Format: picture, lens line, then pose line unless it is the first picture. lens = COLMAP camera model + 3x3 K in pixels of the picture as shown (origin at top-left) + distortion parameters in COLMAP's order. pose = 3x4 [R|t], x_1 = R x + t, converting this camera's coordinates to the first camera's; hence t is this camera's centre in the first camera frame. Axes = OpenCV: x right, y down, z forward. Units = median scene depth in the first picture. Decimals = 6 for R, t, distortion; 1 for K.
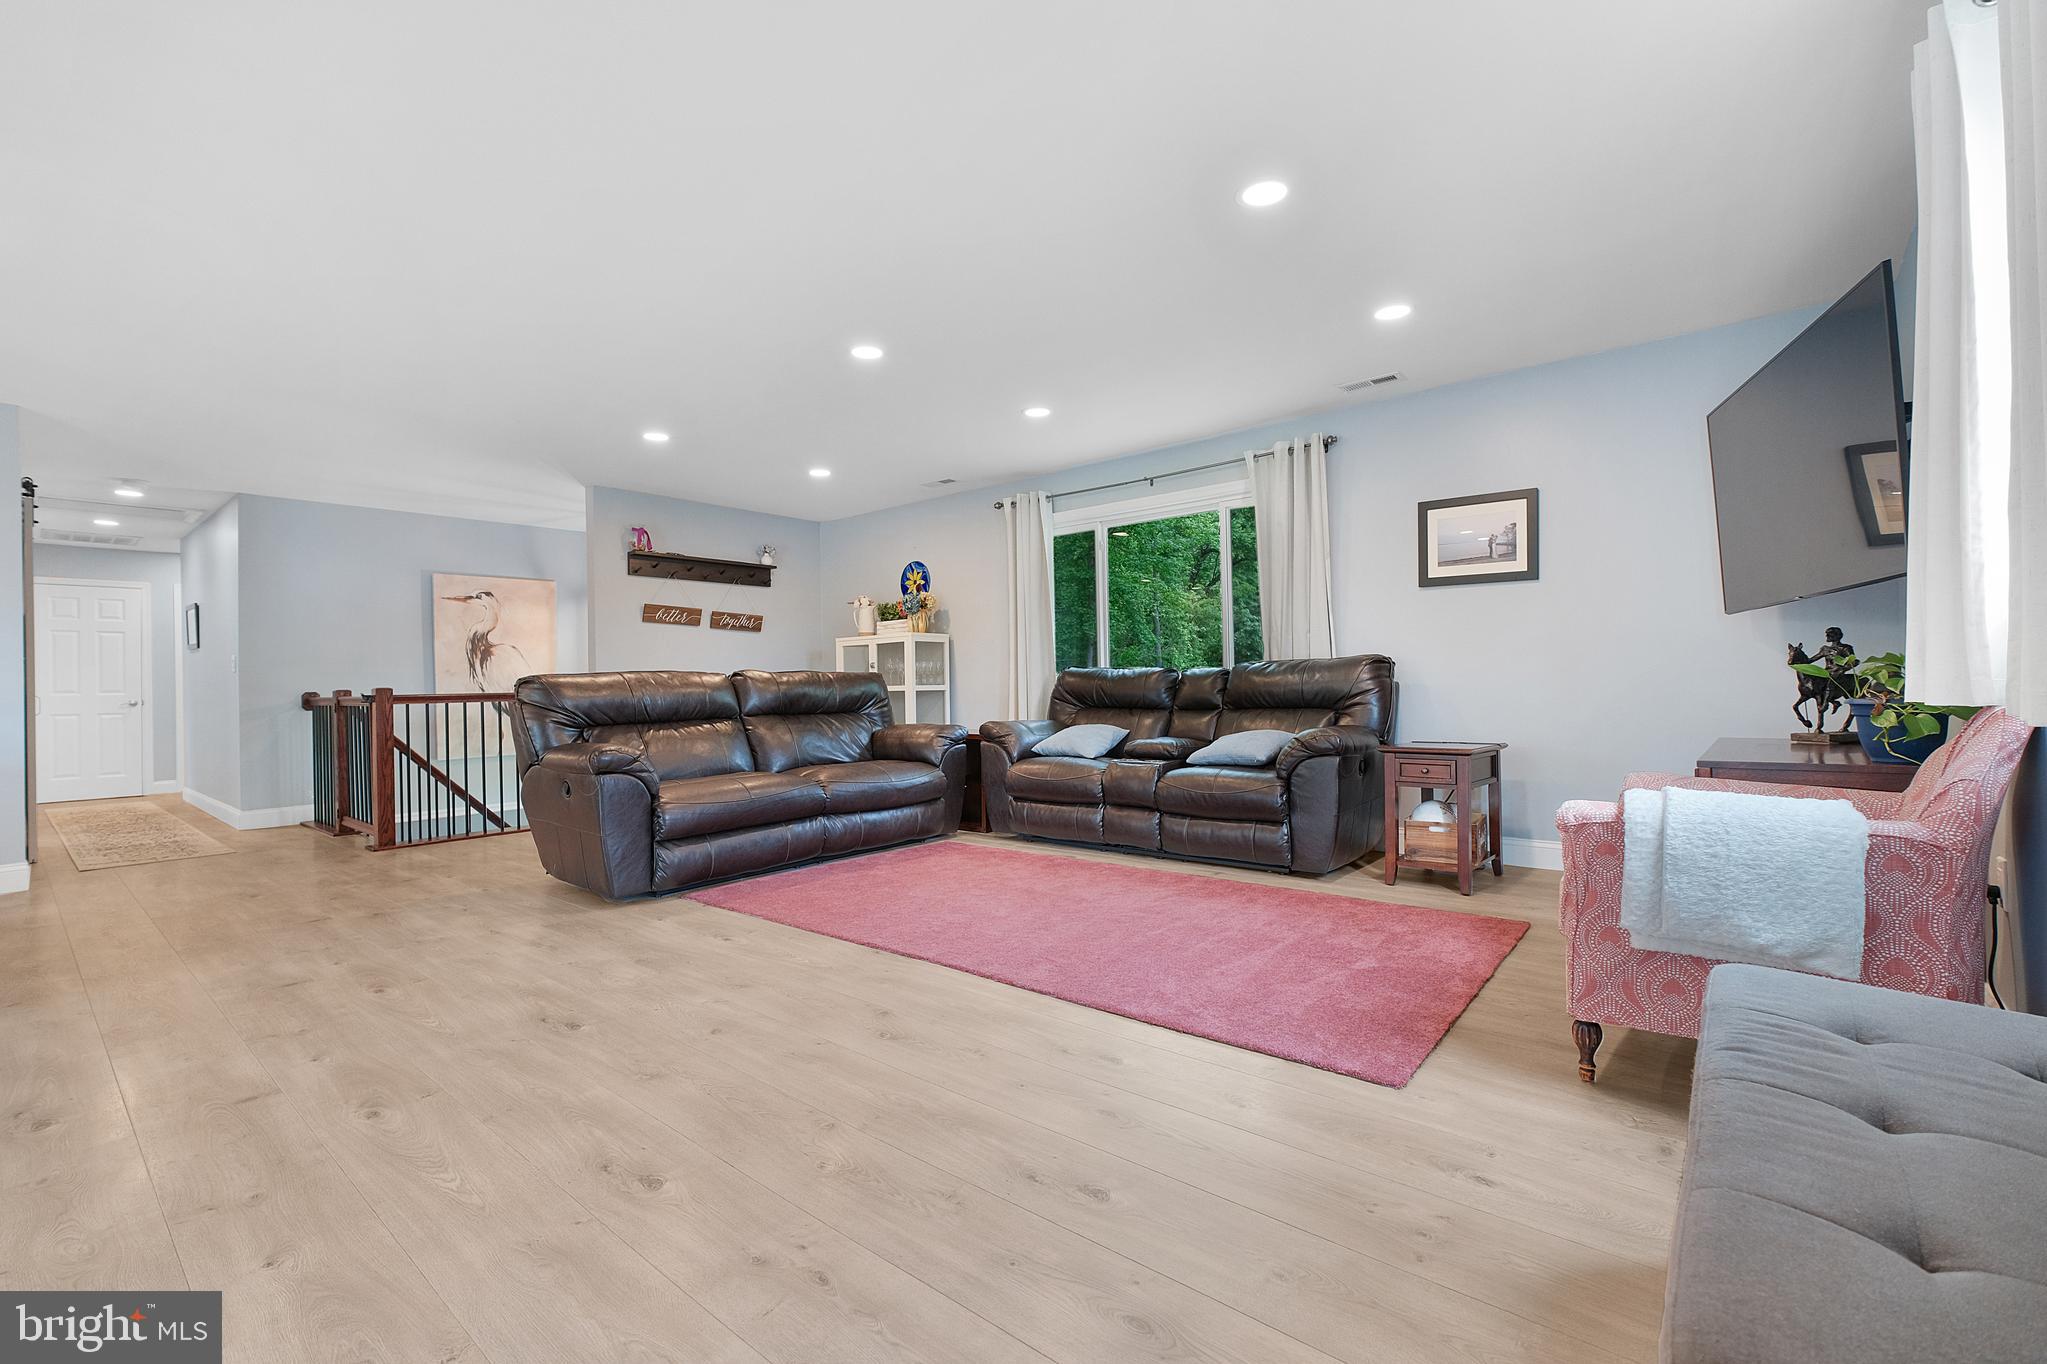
lens RADIAL K [[873.1, 0, 1020.3], [0, 873.1, 684.3], [0, 0, 1]] dist [0.000499, 0.000260]
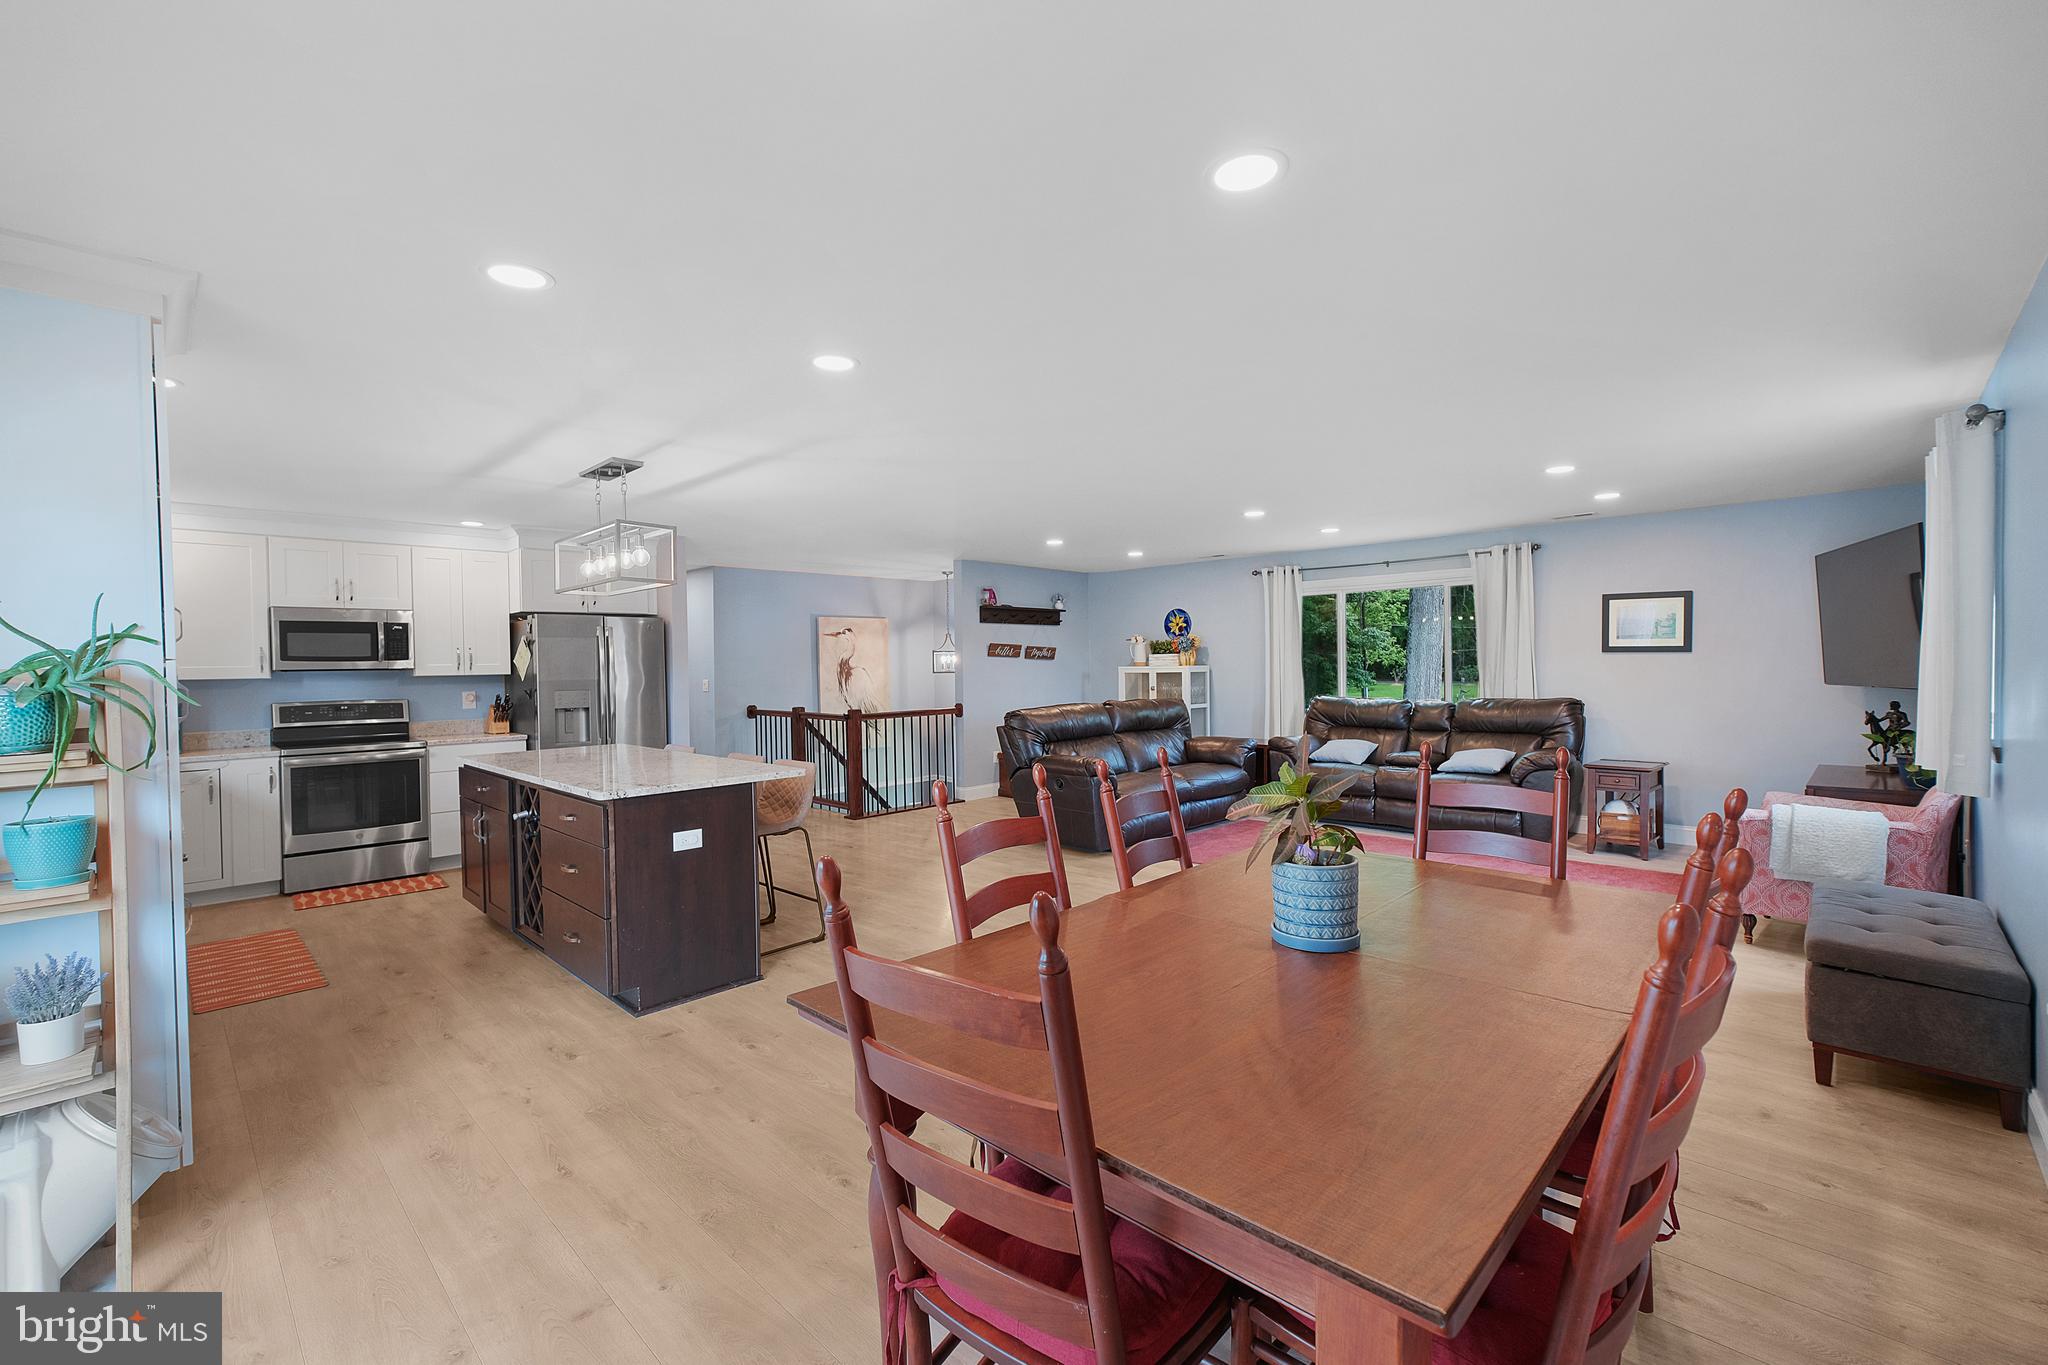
lens RADIAL K [[869.1, 0, 1015.6], [0, 869.1, 678.6], [0, 0, 1]] dist [0.002179, 0.000602]
pose [[0.997619, 0.005960, -0.068704, -0.376224], [-0.004536, 0.999772, 0.020866, -0.083301], [0.068813, -0.020505, 0.997419, -0.464062]]
